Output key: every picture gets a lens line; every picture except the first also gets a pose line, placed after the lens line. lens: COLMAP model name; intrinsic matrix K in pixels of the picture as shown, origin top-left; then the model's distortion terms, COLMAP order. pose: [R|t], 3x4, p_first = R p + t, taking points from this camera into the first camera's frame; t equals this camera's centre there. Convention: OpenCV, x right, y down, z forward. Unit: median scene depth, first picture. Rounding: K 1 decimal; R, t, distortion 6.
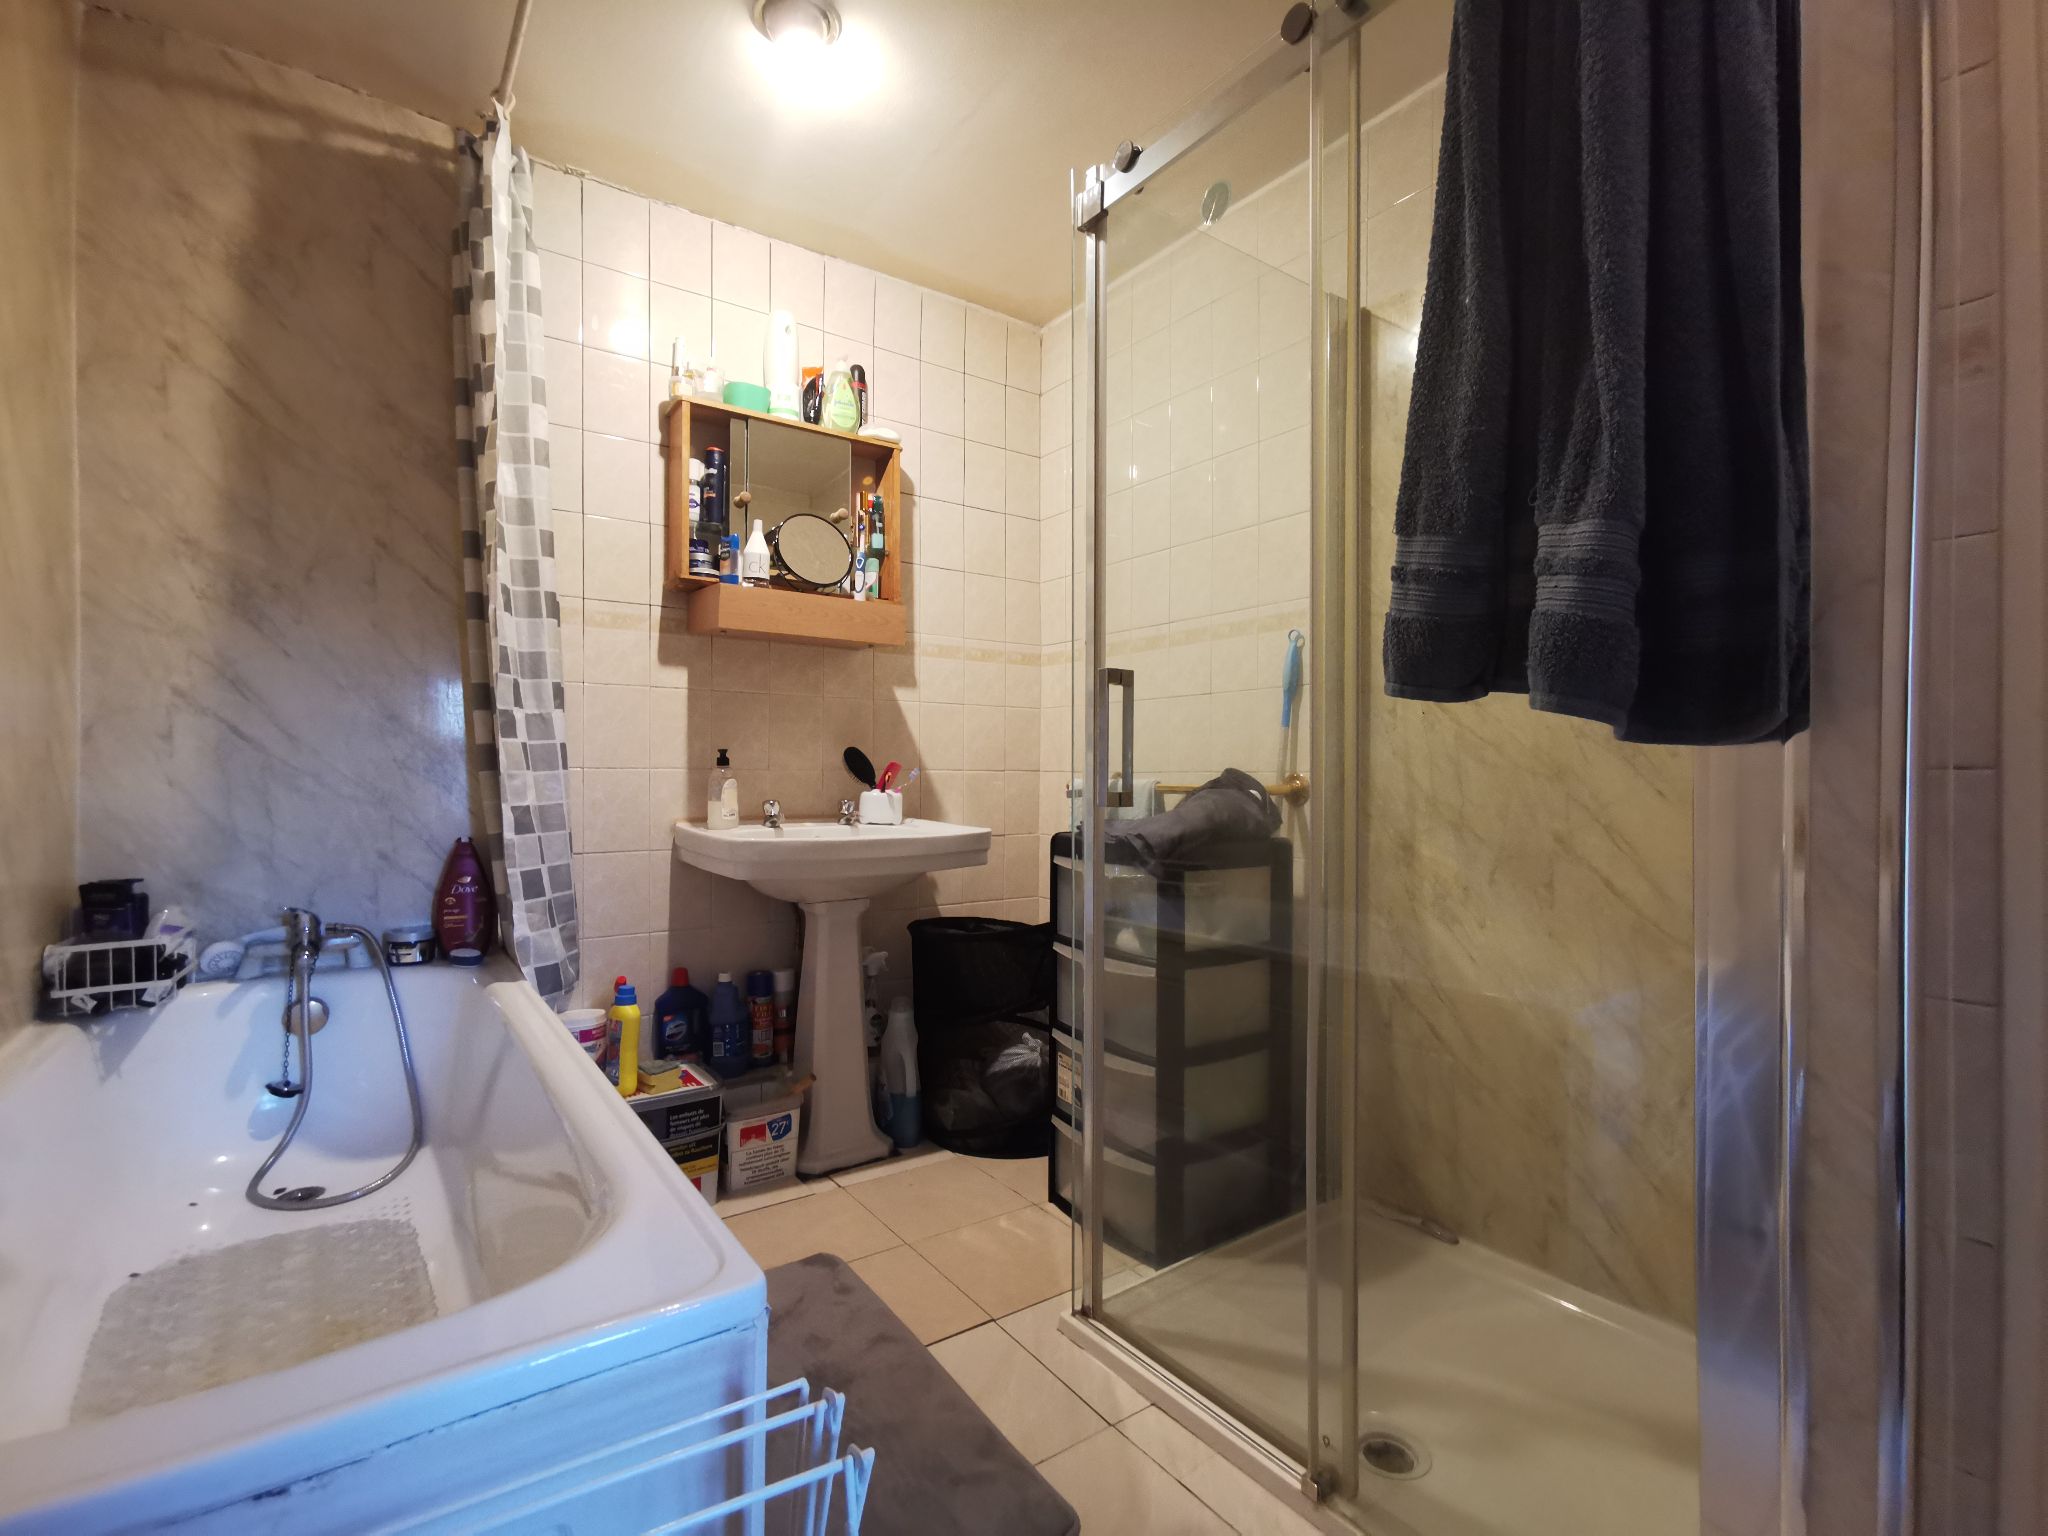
lens RADIAL K [[946.0, 0, 1025.0], [0, 946.0, 765.7], [0, 0, 1]] dist [-0.002937, 0.007425]
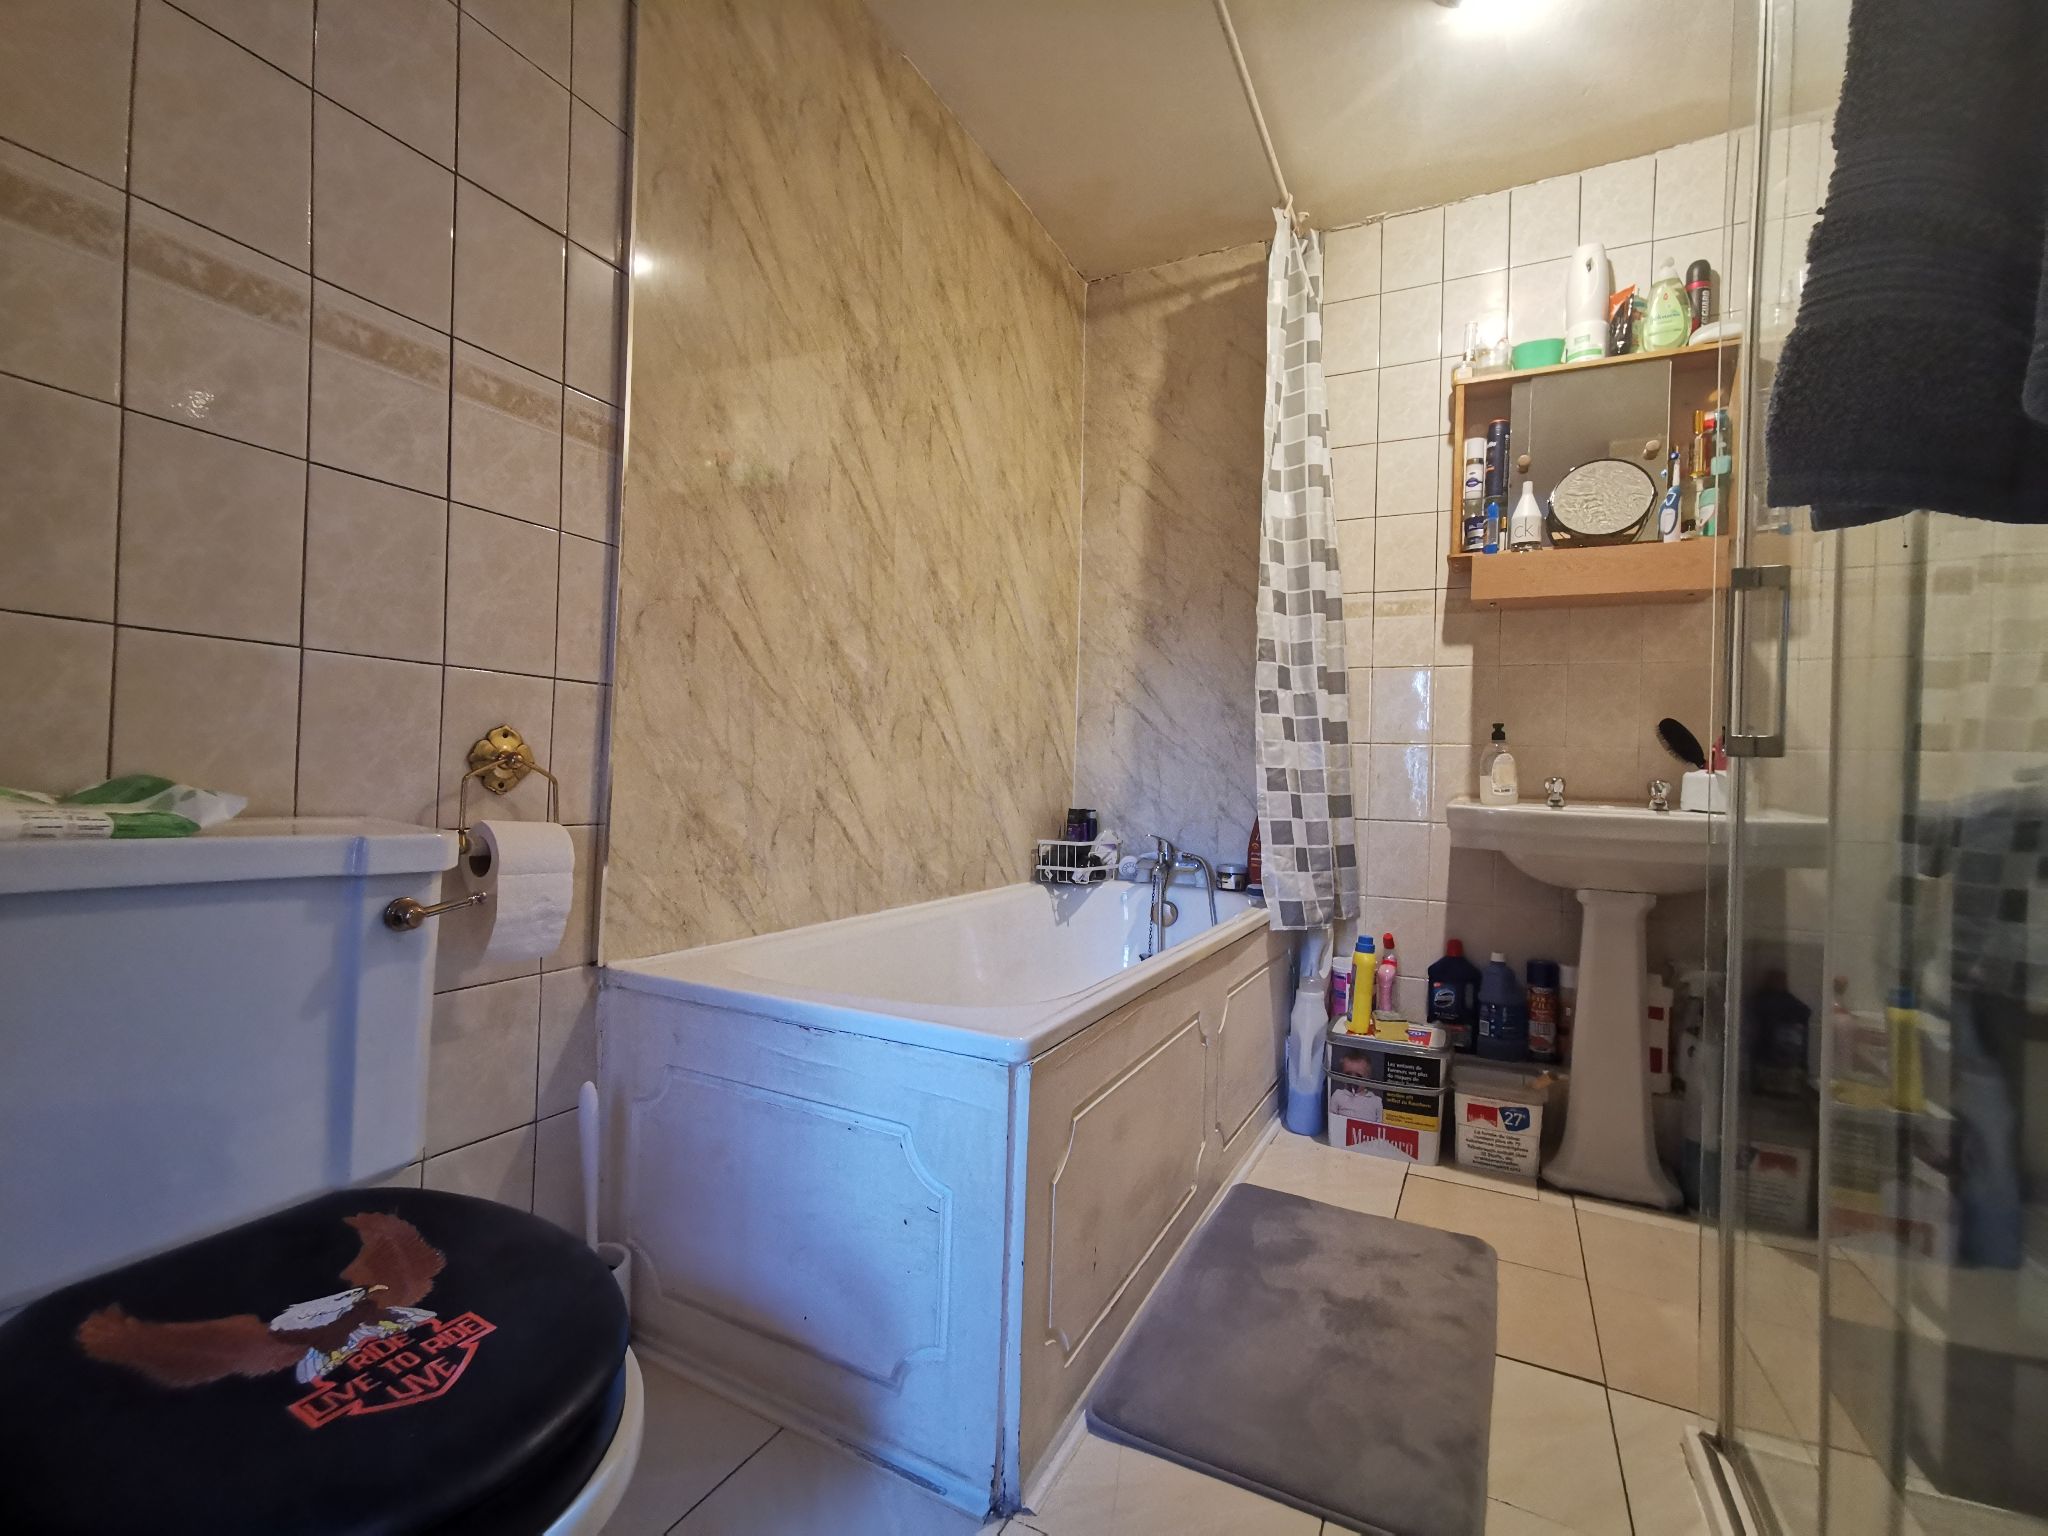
lens RADIAL K [[946.0, 0, 1025.0], [0, 946.0, 765.7], [0, 0, 1]] dist [-0.002937, 0.007425]
pose [[0.466592, 0.000726, -0.884472, 0.369642], [-0.022935, 0.999673, -0.011278, 0.056283], [0.884175, 0.025548, 0.466456, 0.127432]]
